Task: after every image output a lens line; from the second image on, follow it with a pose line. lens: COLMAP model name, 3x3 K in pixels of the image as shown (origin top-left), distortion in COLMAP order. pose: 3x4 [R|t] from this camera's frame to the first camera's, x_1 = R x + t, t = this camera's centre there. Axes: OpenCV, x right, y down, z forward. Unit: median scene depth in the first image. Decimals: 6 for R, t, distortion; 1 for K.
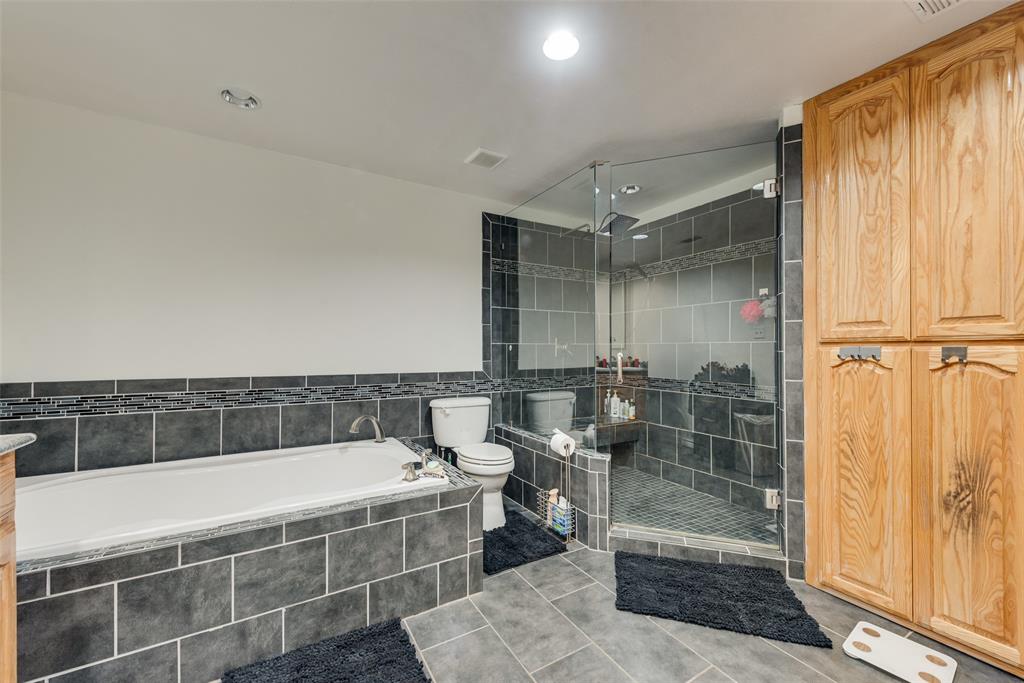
lens RADIAL K [[400.3, 0, 509.7], [0, 400.3, 347.1], [0, 0, 1]] dist [0.007419, -0.001147]
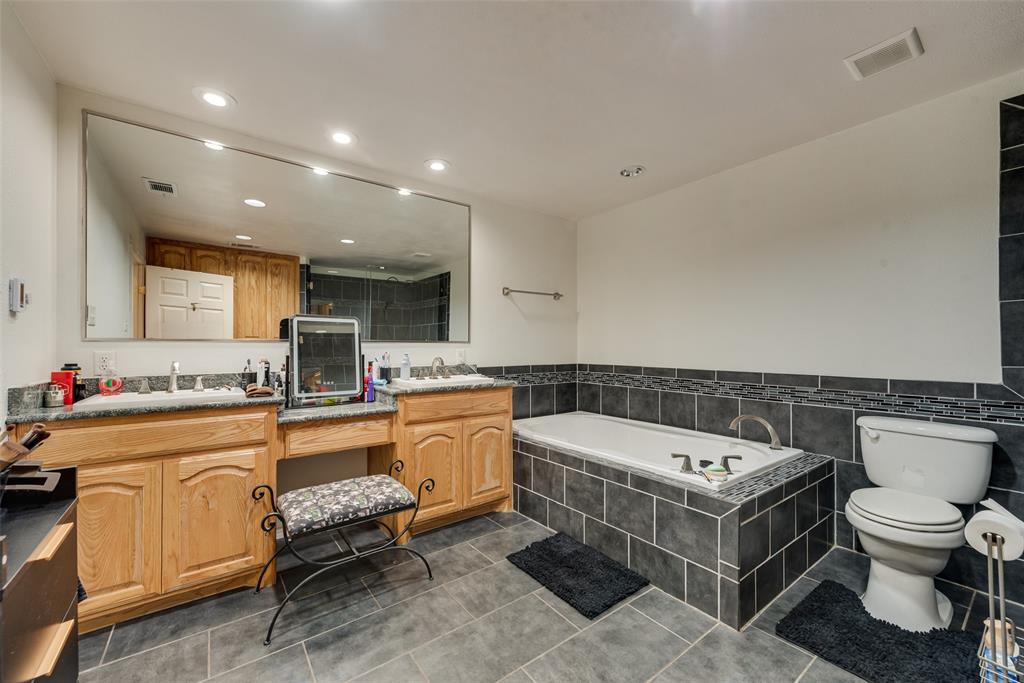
lens RADIAL K [[400.3, 0, 507.2], [0, 400.3, 345.3], [0, 0, 1]] dist [0.007419, -0.001147]
pose [[0.102277, -0.007739, -0.994726, 0.736961], [0.005455, 0.999959, -0.007219, 0.008877], [0.994741, -0.004688, 0.102315, 0.434134]]
